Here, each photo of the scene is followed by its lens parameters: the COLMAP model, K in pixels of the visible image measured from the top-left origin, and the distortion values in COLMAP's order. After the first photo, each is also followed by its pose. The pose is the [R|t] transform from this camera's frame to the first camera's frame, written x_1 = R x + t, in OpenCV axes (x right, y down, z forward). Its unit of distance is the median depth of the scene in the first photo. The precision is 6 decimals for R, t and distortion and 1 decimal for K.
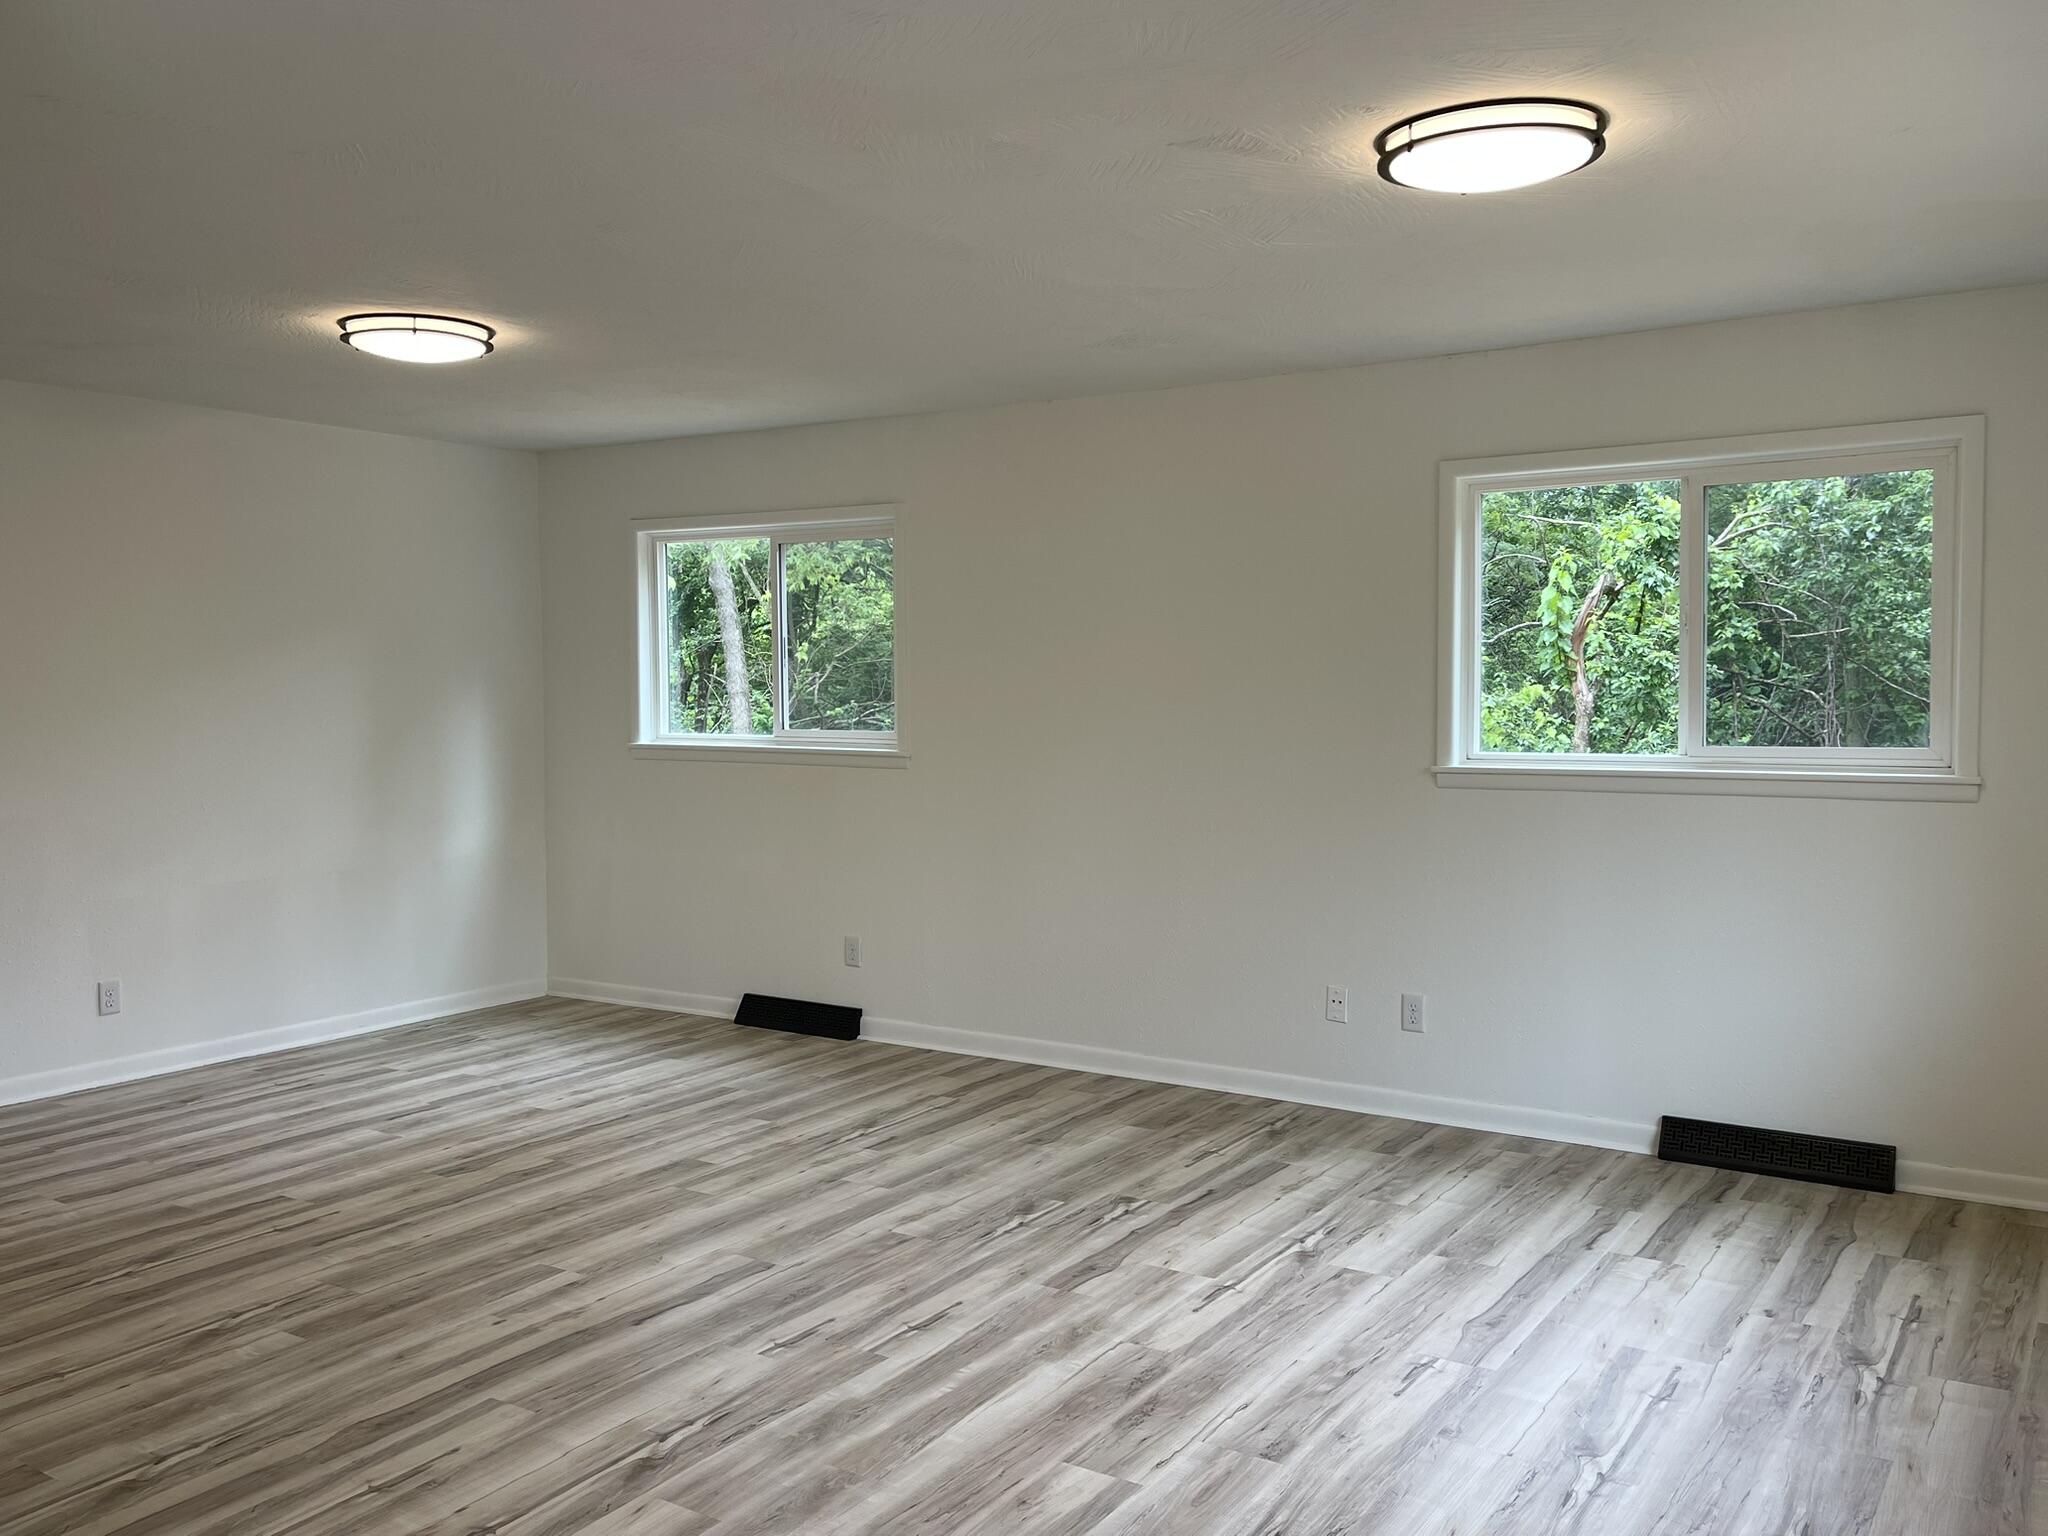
lens RADIAL K [[1687.5, 0, 1024.9], [0, 1687.5, 768.5], [0, 0, 1]] dist [0.007787, -0.009128]
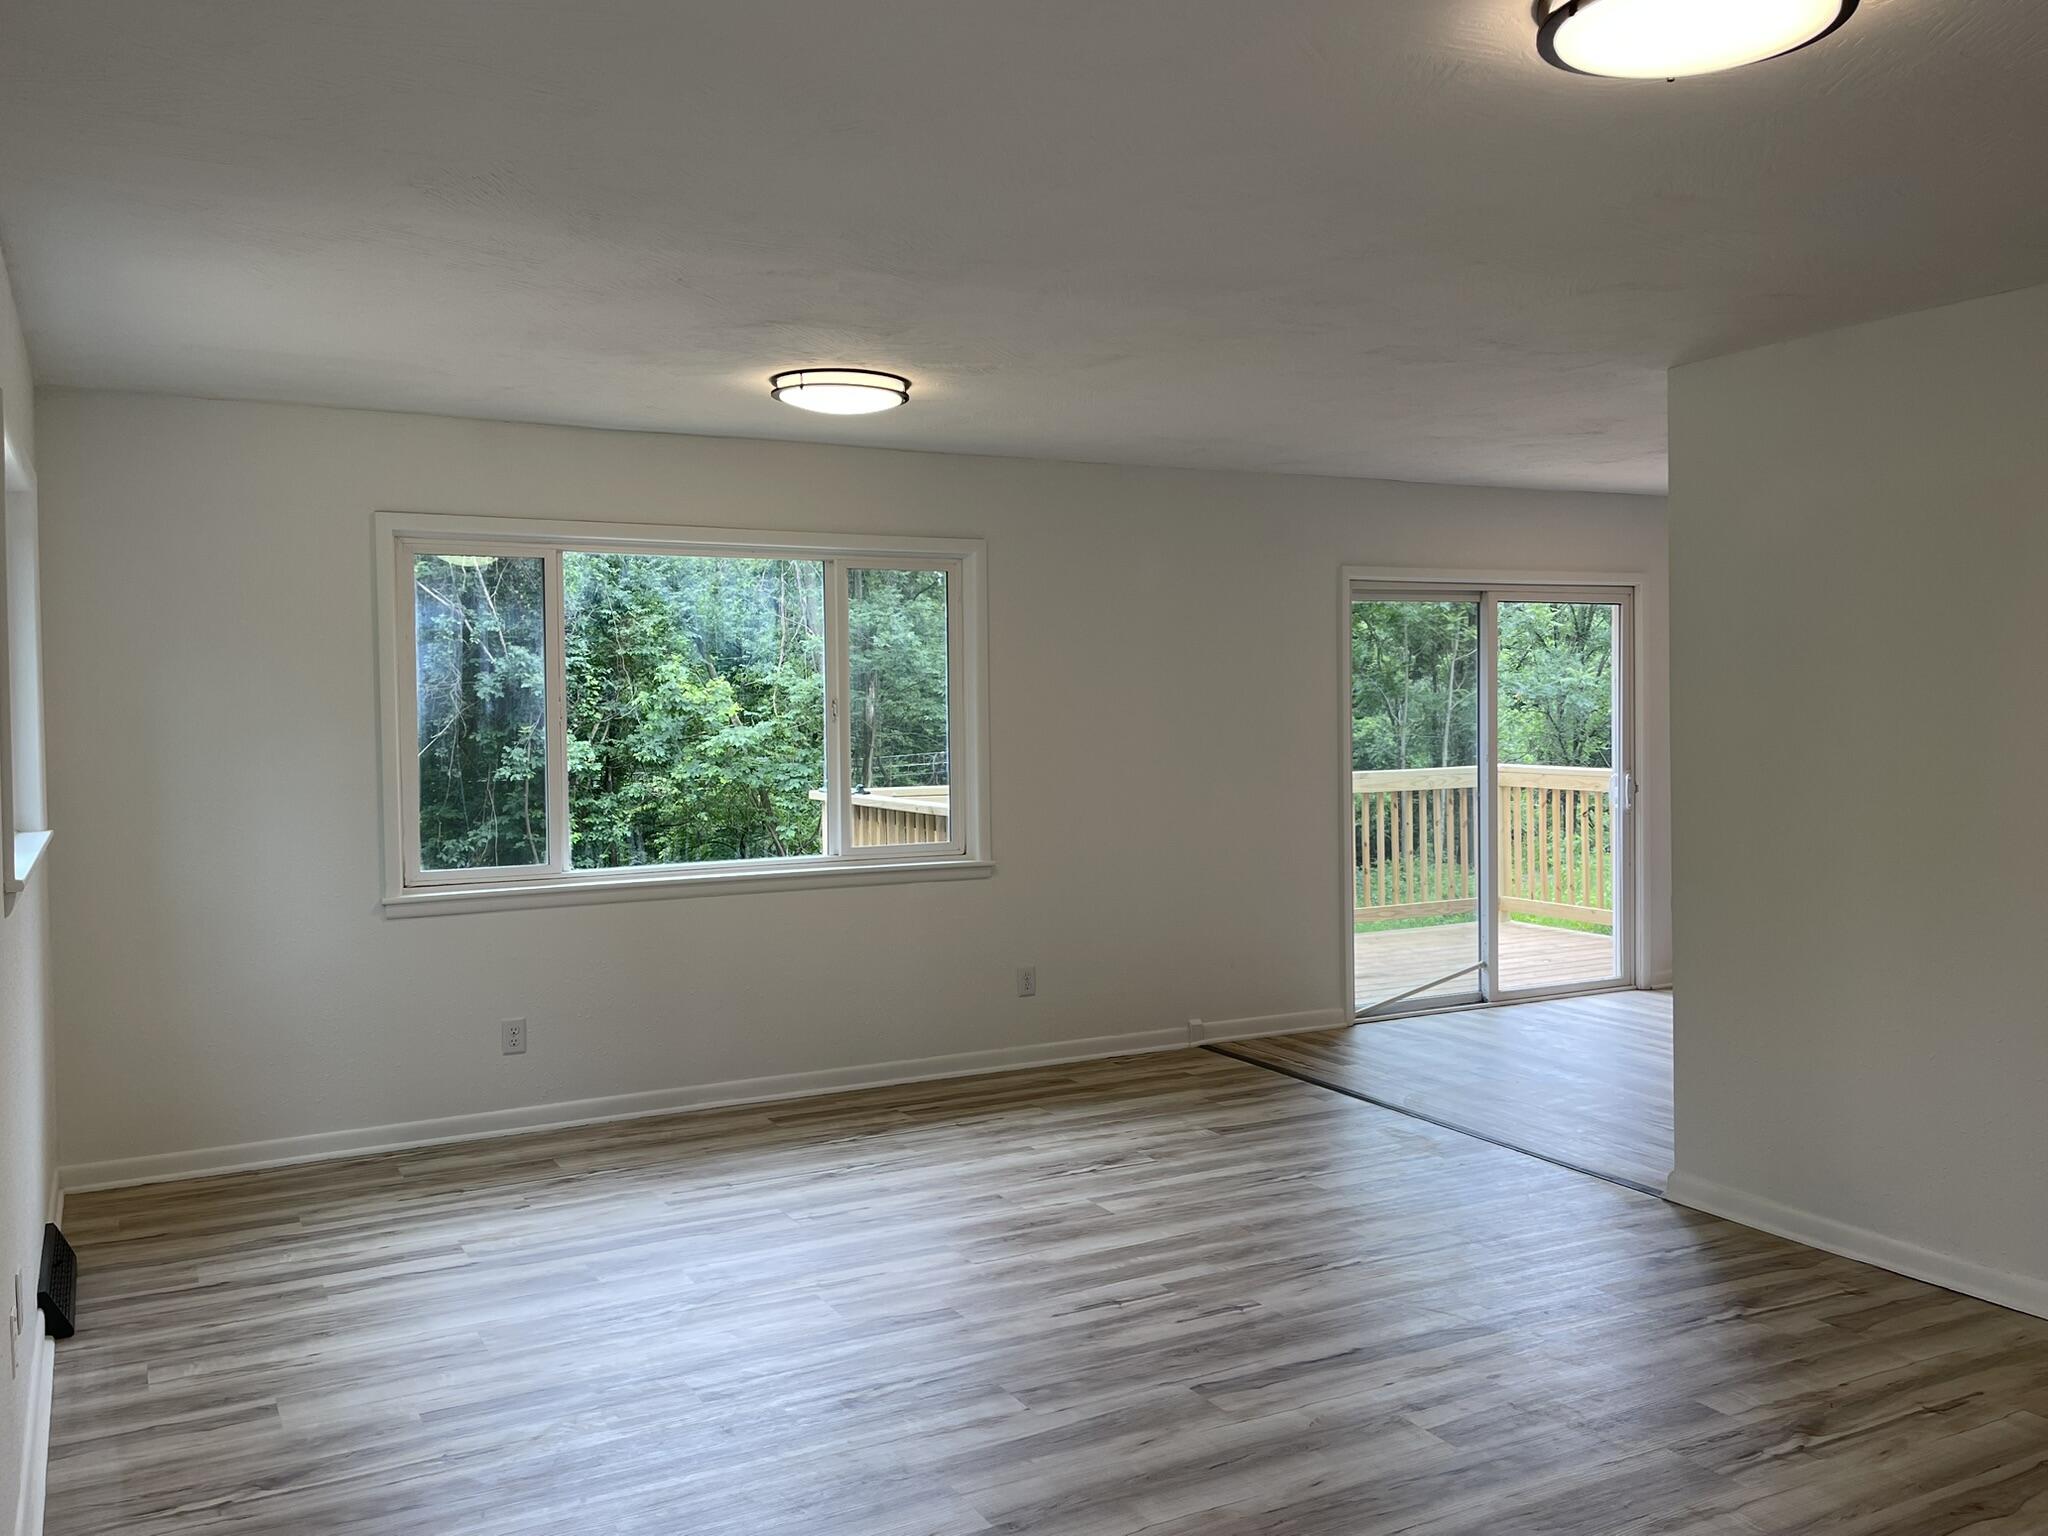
lens RADIAL K [[1687.5, 0, 1023.7], [0, 1687.5, 765.4], [0, 0, 1]] dist [0.007787, -0.009128]
pose [[-0.877220, -0.005302, 0.480060, -0.538066], [0.039721, 0.995709, 0.083581, -0.116332], [-0.478443, 0.092387, -0.873245, 1.945583]]
